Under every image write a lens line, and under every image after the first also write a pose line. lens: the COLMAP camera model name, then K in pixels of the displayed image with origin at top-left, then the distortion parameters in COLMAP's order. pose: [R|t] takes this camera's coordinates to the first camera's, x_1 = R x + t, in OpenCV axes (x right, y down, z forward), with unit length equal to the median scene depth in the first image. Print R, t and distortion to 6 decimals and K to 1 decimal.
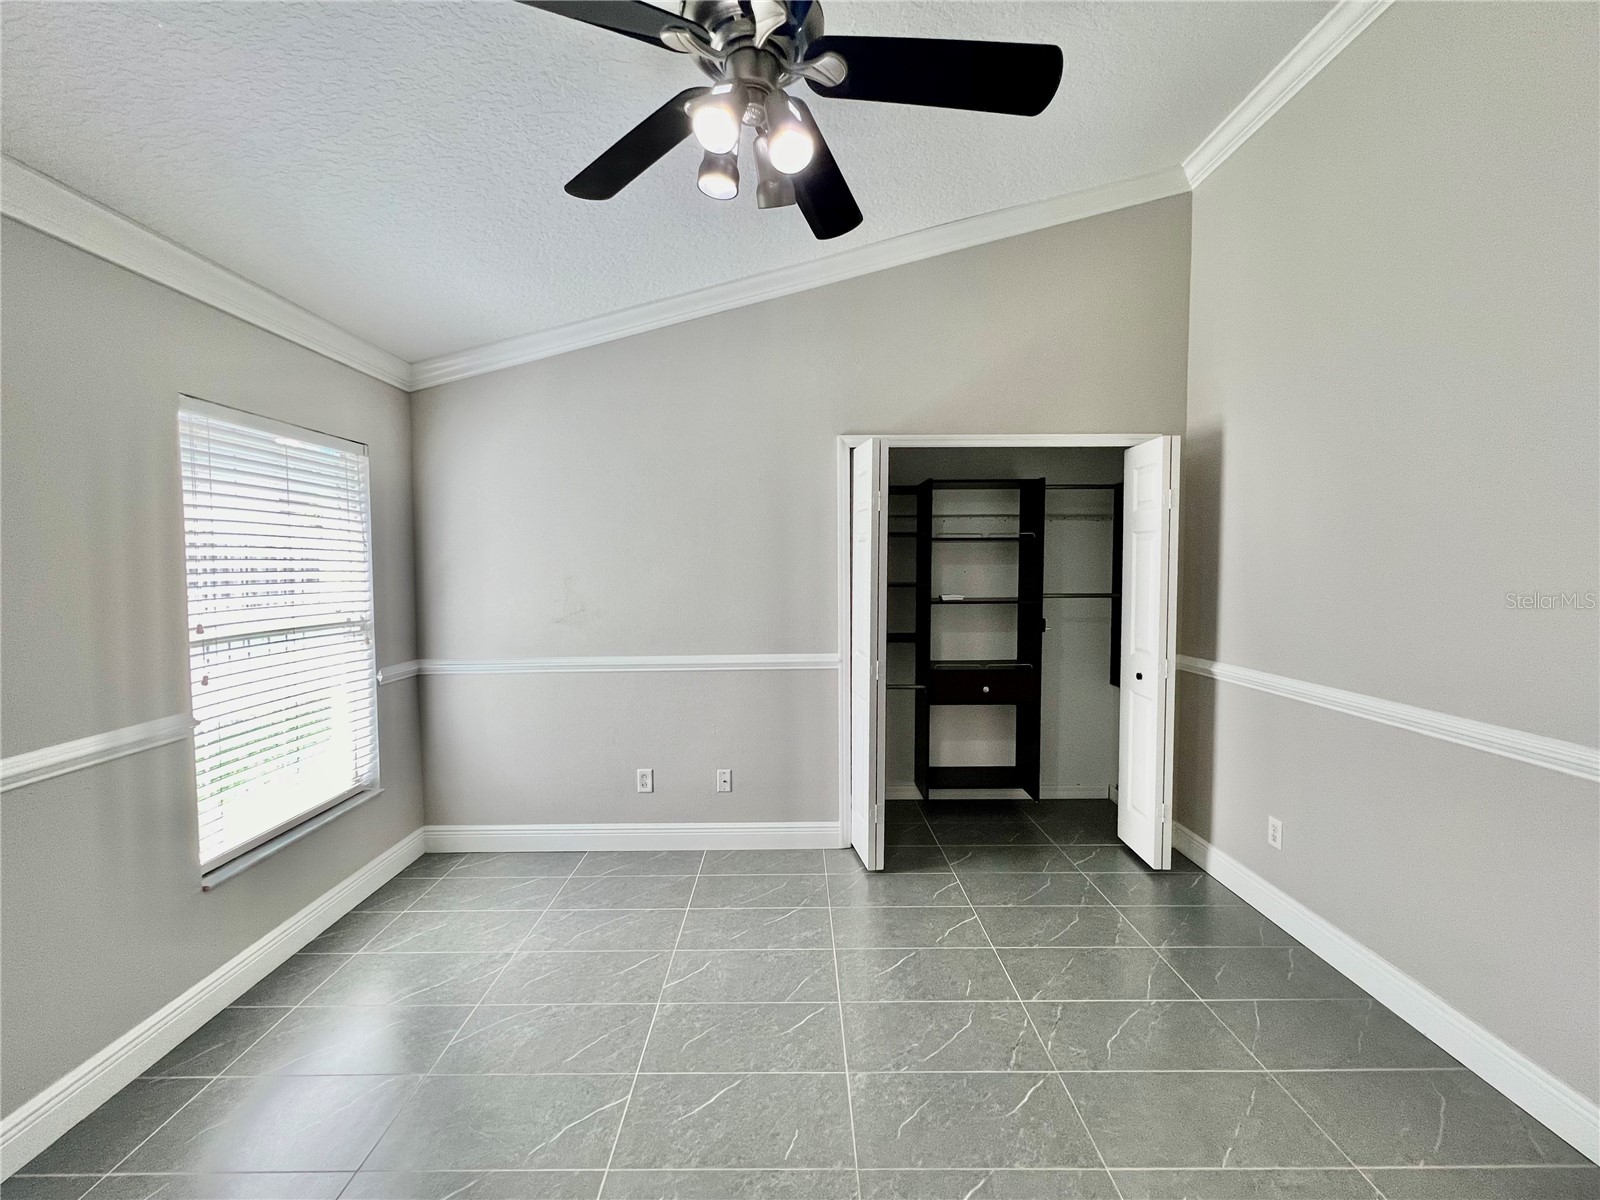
lens RADIAL K [[662.5, 0, 800.0], [0, 662.5, 600.0], [0, 0, 1]] dist [0.000616, -0.000036]
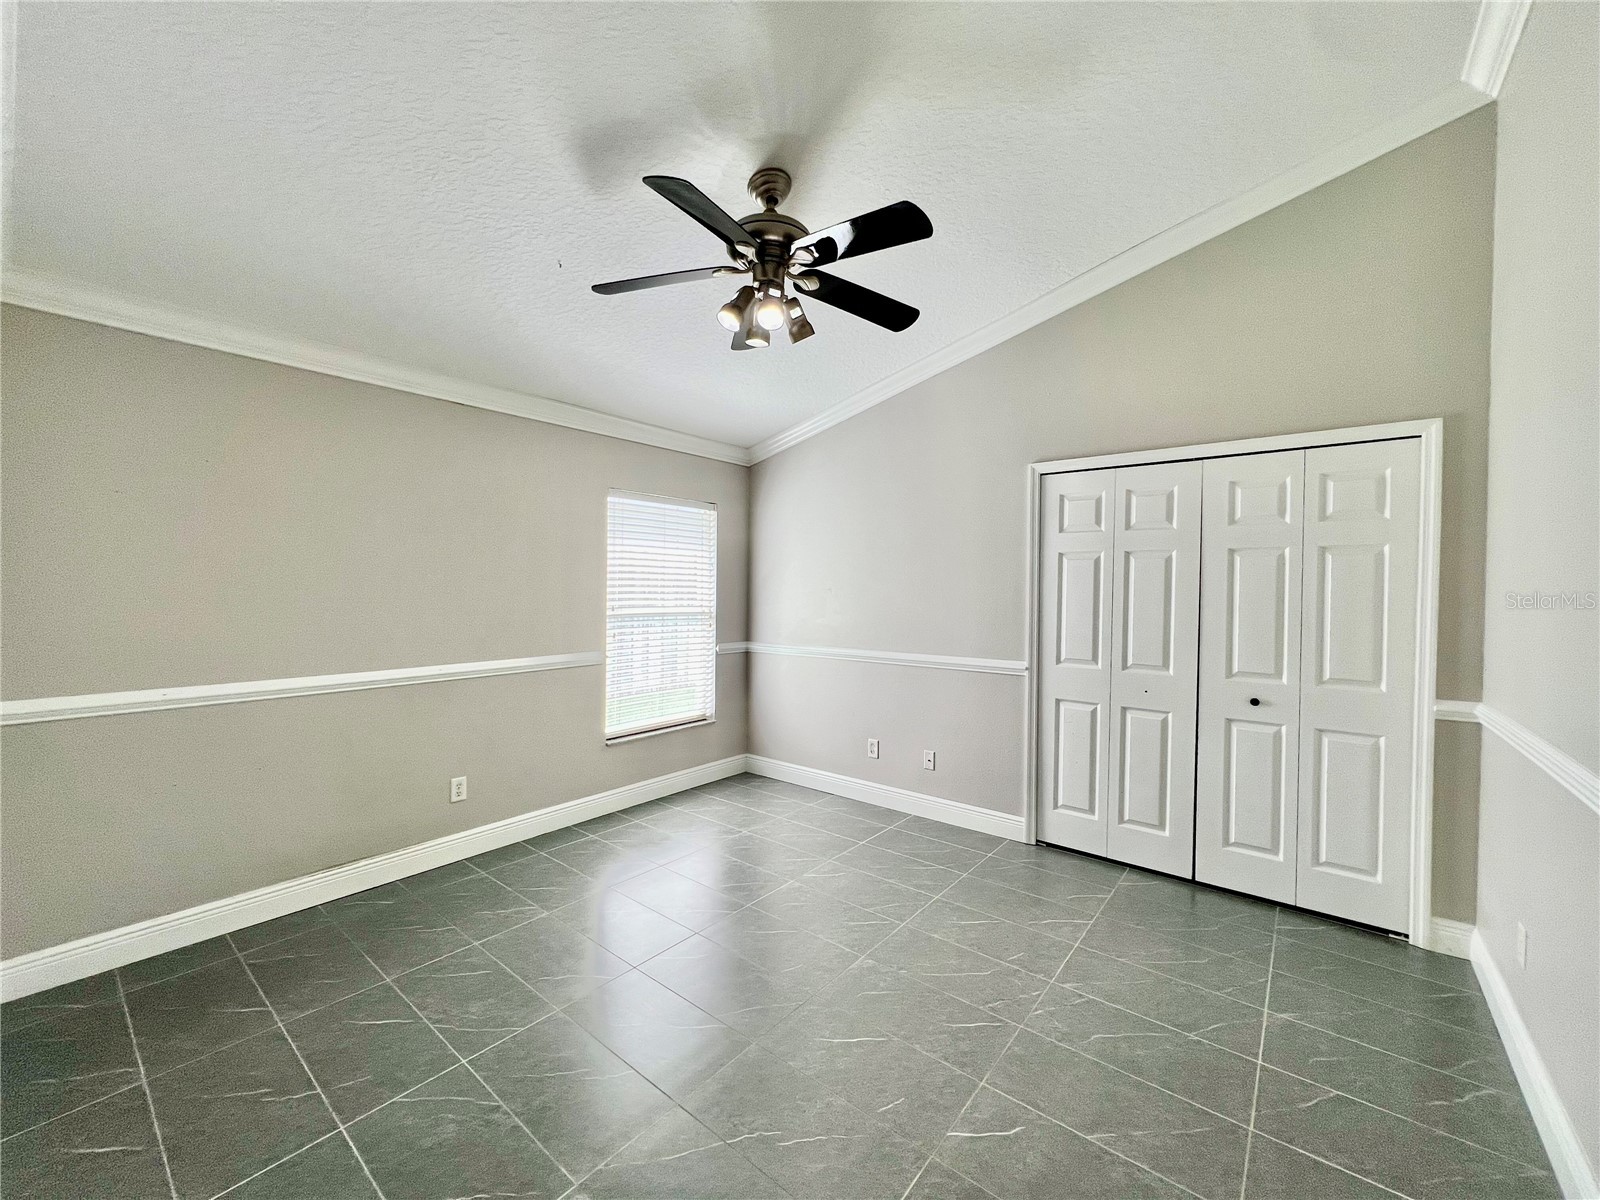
lens RADIAL K [[639.2, 0, 795.6], [0, 639.2, 598.7], [0, 0, 1]] dist [0.001190, 0.000146]
pose [[0.773322, 0.024142, -0.633553, 0.471557], [-0.048185, 0.998623, -0.020762, 0.019079], [0.632180, 0.046584, 0.773420, -0.067725]]
